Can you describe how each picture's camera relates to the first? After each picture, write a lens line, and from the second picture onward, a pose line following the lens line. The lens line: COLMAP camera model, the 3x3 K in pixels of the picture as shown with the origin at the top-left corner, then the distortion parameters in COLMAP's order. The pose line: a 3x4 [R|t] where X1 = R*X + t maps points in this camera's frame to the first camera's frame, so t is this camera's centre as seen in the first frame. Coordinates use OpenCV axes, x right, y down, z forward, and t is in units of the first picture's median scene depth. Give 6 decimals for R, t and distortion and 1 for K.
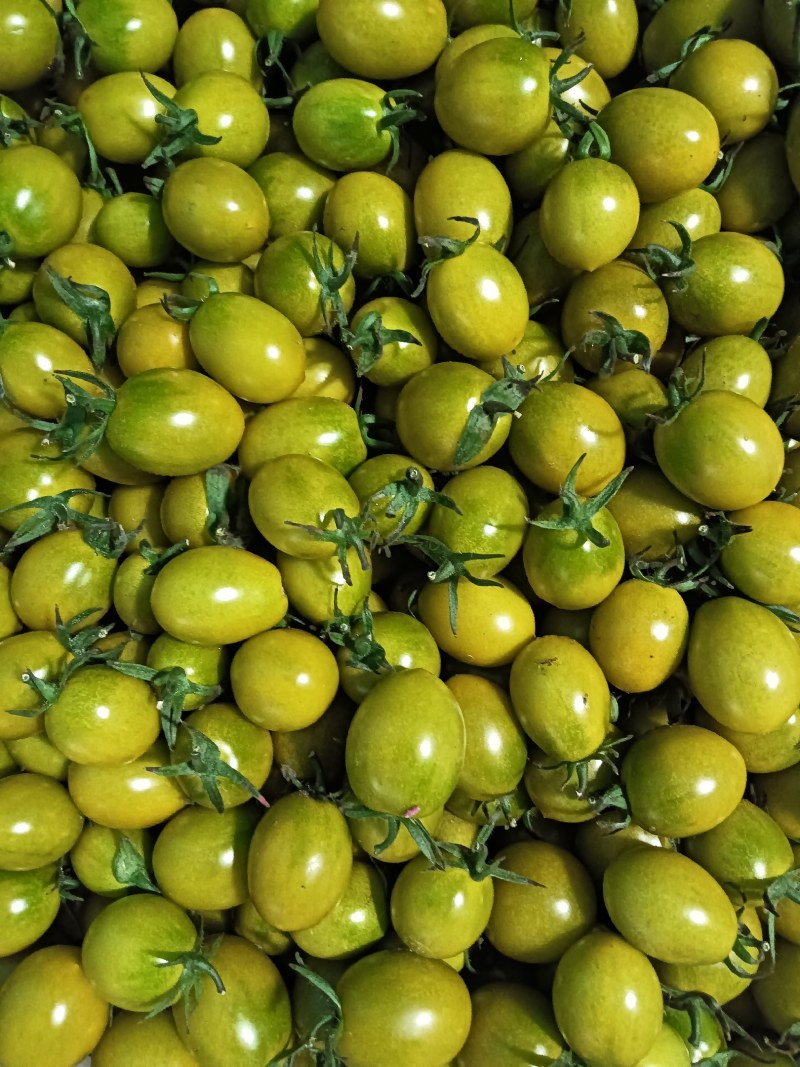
lens RADIAL K [[812.9, 0, 400.0], [0, 812.9, 533.5], [0, 0, 1]] dist [0.094928, -0.182881]
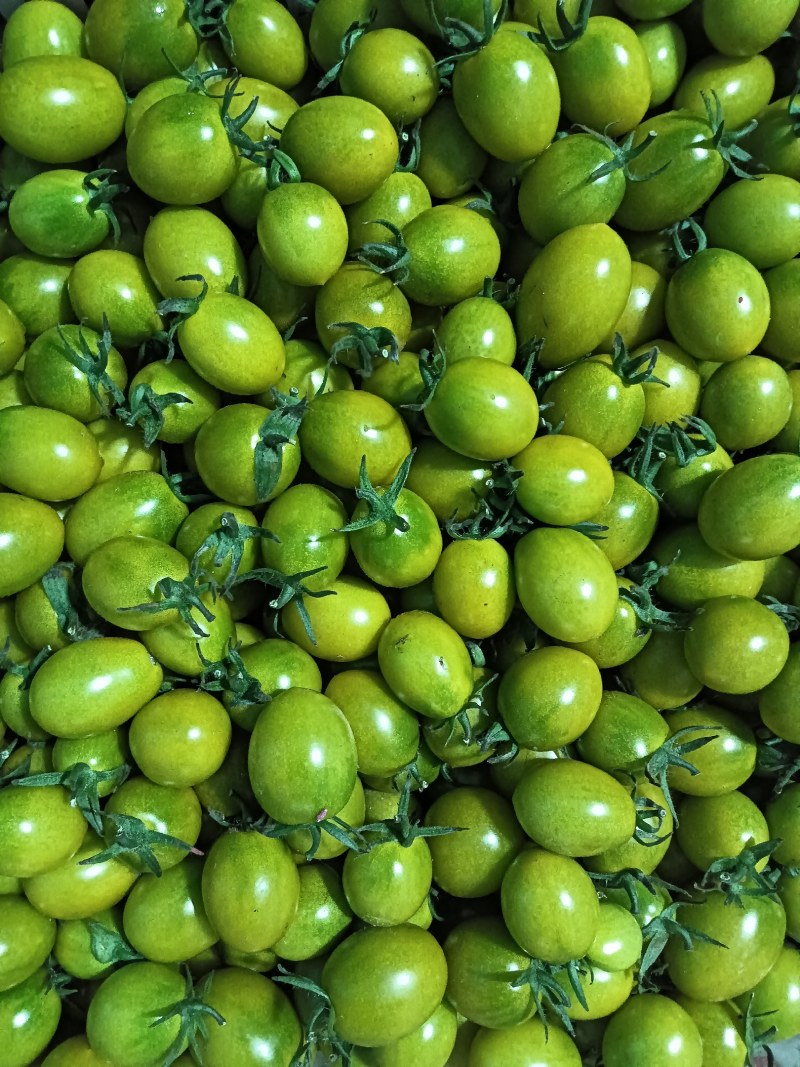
lens RADIAL K [[812.9, 0, 400.0], [0, 812.9, 533.5], [0, 0, 1]] dist [0.094928, -0.182881]
pose [[0.940275, -0.333663, 0.067468, 0.146776], [0.330210, 0.942158, 0.057440, -0.041115], [-0.082731, -0.031731, 0.996067, -0.086043]]
